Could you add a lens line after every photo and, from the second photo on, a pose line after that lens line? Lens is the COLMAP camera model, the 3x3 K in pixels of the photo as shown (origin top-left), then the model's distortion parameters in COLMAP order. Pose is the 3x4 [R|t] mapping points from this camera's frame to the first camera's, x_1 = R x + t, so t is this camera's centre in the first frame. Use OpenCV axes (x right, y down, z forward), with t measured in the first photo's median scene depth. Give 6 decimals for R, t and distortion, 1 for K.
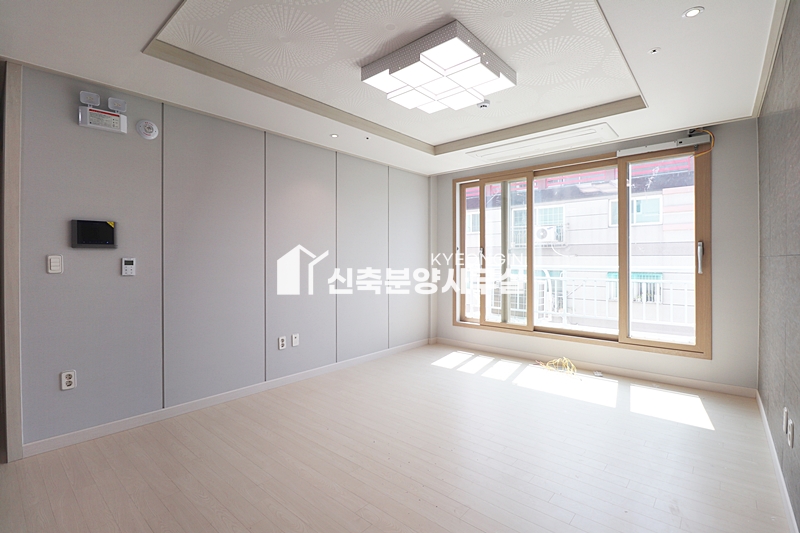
lens RADIAL K [[371.1, 0, 403.4], [0, 371.1, 260.7], [0, 0, 1]] dist [-0.009366, -0.000342]
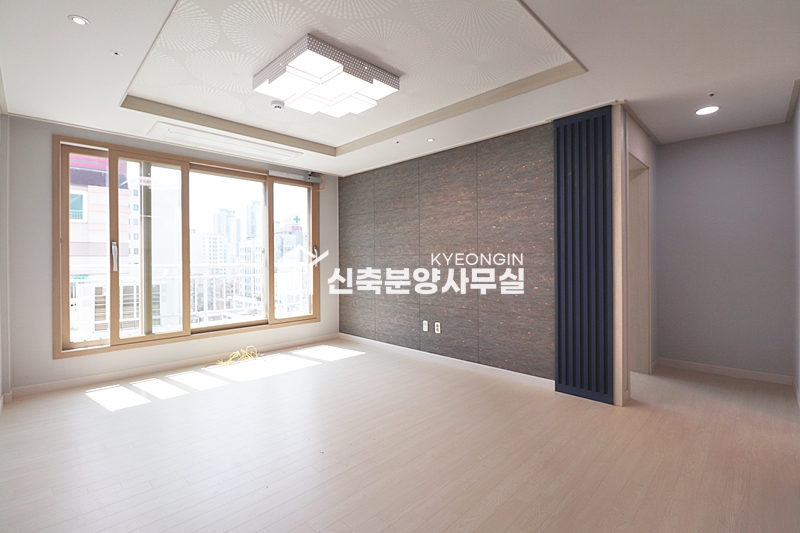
lens RADIAL K [[368.3, 0, 405.5], [0, 368.3, 260.5], [0, 0, 1]] dist [-0.000298, -0.012348]
pose [[0.060177, -0.002504, 0.998185, -0.619092], [0.005841, 0.999981, 0.002157, 0.005626], [-0.998171, 0.005701, 0.060191, 0.467393]]
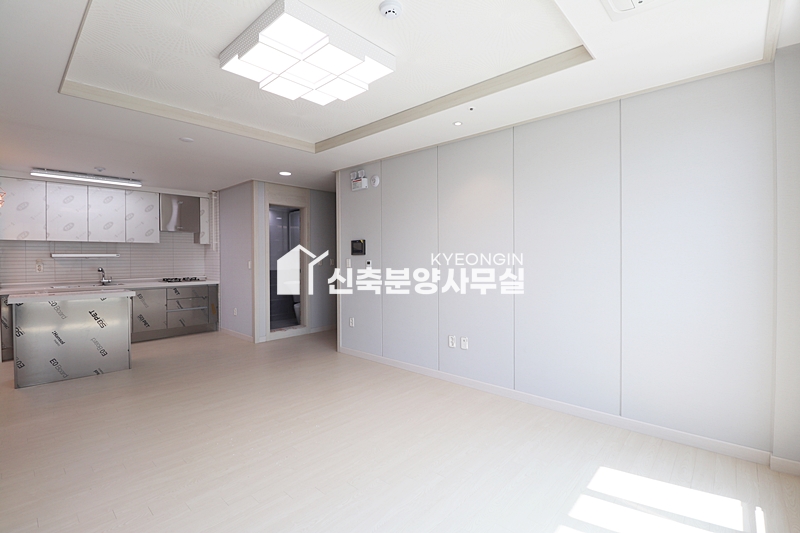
lens RADIAL K [[368.3, 0, 405.5], [0, 368.3, 260.5], [0, 0, 1]] dist [-0.000298, -0.012348]
pose [[-0.022078, 0.010269, -0.999704, 0.648119], [0.006396, 0.999928, 0.010130, -0.015017], [0.999736, -0.006170, -0.022142, 0.819867]]
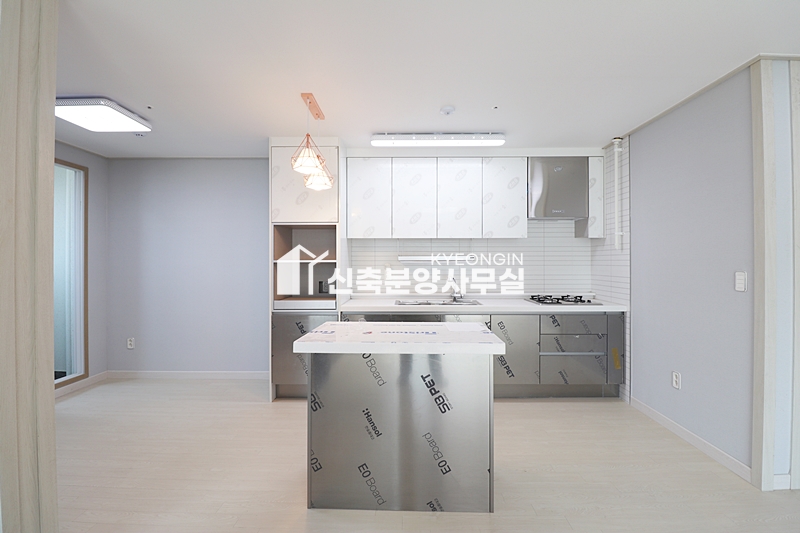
lens RADIAL K [[371.1, 0, 403.4], [0, 371.1, 260.7], [0, 0, 1]] dist [-0.009366, -0.000342]
pose [[-0.765818, 0.001718, -0.643055, -0.004341], [0.003040, 0.999995, -0.000948, -0.020629], [0.643050, -0.002681, -0.765819, 0.286022]]
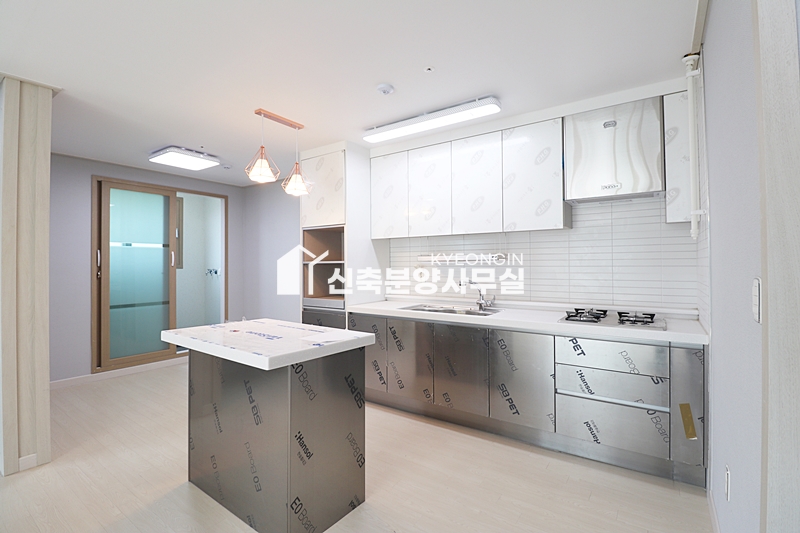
lens RADIAL K [[368.3, 0, 405.5], [0, 368.3, 260.5], [0, 0, 1]] dist [-0.000298, -0.012348]
pose [[-0.994191, 0.006310, -0.107444, -0.492095], [0.007475, 0.999918, -0.010440, -0.014195], [0.107369, -0.011182, -0.994156, 0.411598]]
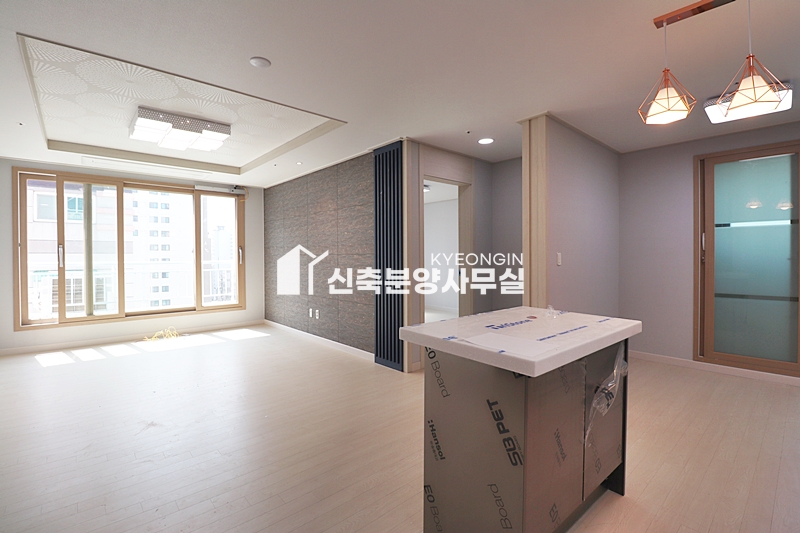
lens RADIAL K [[368.3, 0, 405.5], [0, 368.3, 260.5], [0, 0, 1]] dist [-0.000298, -0.012348]
pose [[0.122203, -0.011999, 0.992433, -0.811621], [0.003593, 0.999926, 0.011647, -0.002059], [-0.992499, 0.002142, 0.122237, -0.040742]]
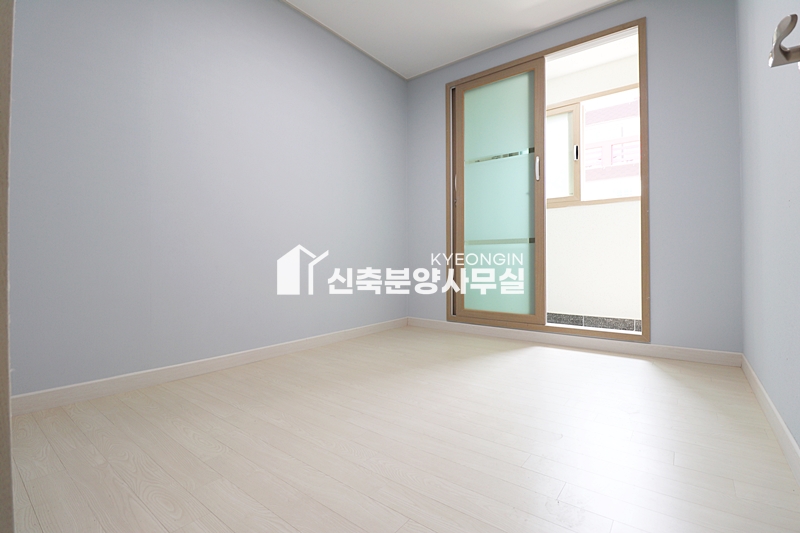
lens RADIAL K [[368.3, 0, 405.5], [0, 368.3, 260.5], [0, 0, 1]] dist [-0.000298, -0.012348]
pose [[-0.054075, 0.013187, 0.998450, -0.582819], [-0.001466, 0.999911, -0.013285, 0.154652], [-0.998536, -0.002182, -0.054051, -0.553145]]
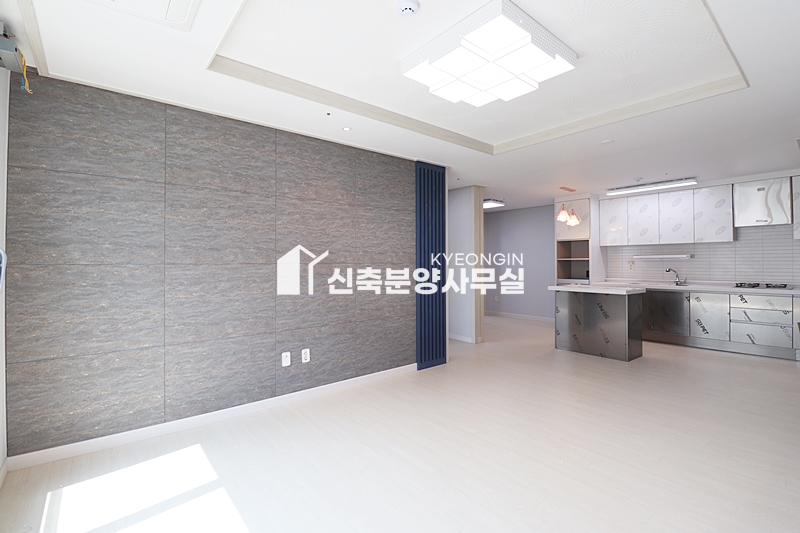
lens RADIAL K [[368.3, 0, 405.5], [0, 368.3, 260.5], [0, 0, 1]] dist [-0.000298, -0.012348]
pose [[-0.987169, 0.008265, 0.159462, 0.100976], [0.007030, 0.999941, -0.008310, -0.006828], [-0.159521, -0.007082, -0.987169, 1.254951]]
